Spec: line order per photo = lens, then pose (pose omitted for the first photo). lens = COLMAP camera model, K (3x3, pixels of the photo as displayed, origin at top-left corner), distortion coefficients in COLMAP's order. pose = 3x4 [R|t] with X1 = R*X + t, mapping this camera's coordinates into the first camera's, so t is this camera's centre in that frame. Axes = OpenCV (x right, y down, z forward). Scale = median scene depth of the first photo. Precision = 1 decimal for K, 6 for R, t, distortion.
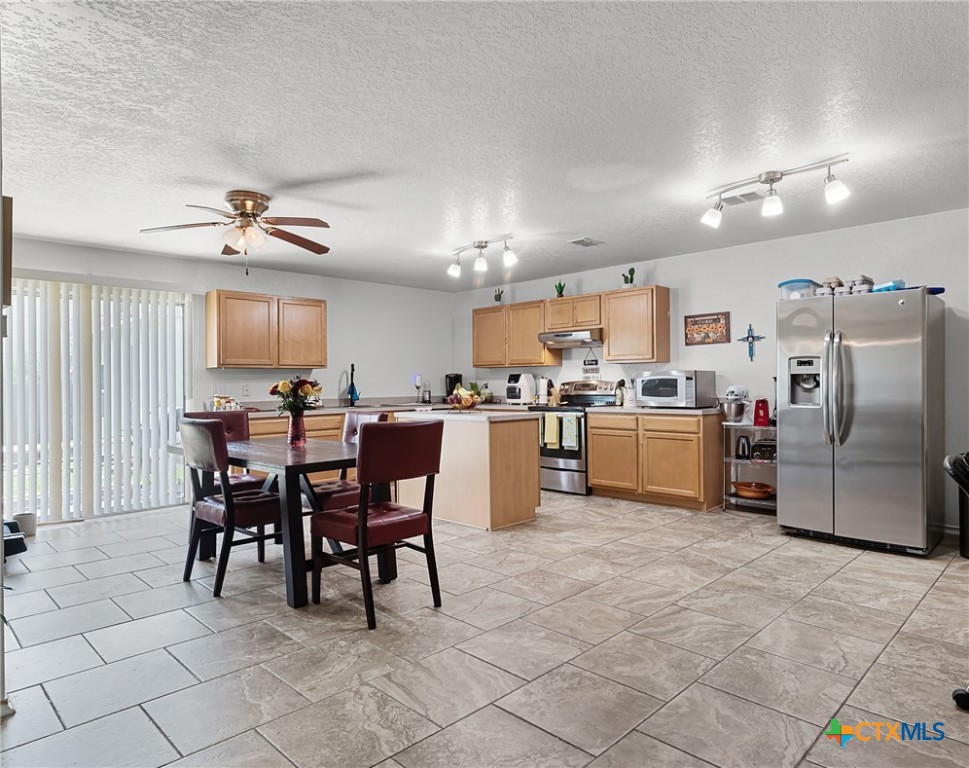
lens RADIAL K [[610.9, 0, 484.5], [0, 610.9, 384.0], [0, 0, 1]] dist [-0.005417, -0.000646]
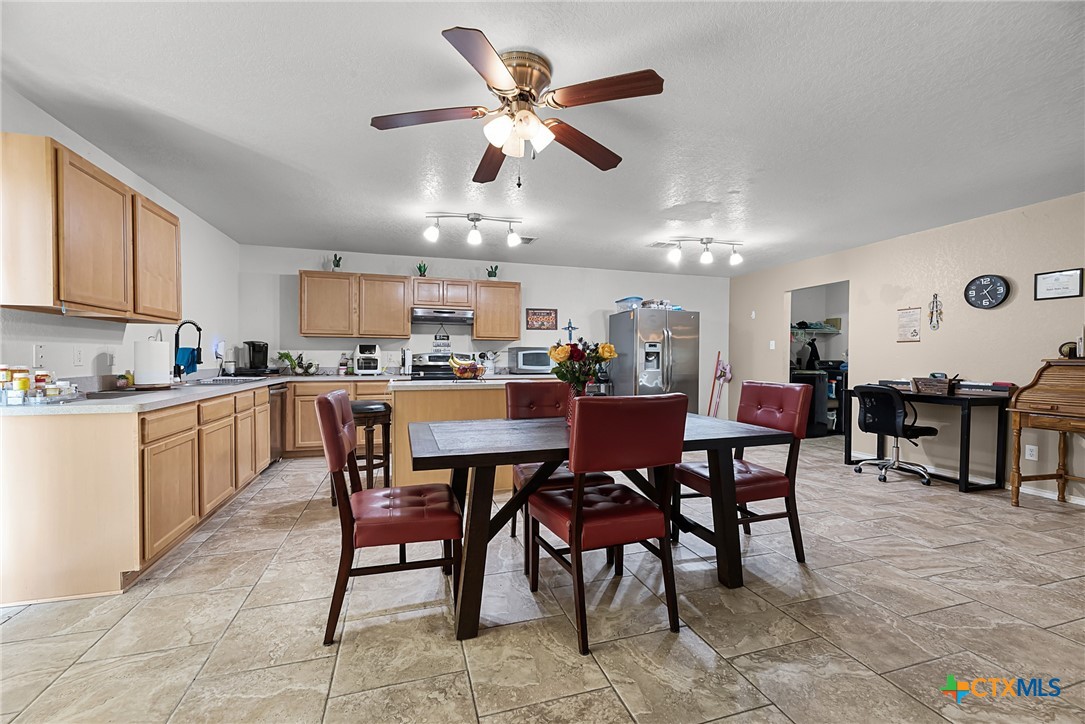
lens RADIAL K [[443.9, 0, 542.5], [0, 443.9, 362.0], [0, 0, 1]] dist [0.004049, 0.000728]
pose [[0.461244, 0.006210, 0.887251, -0.740111], [-0.008276, 0.999962, -0.002697, 0.018533], [-0.887235, -0.006099, 0.461278, 0.668722]]
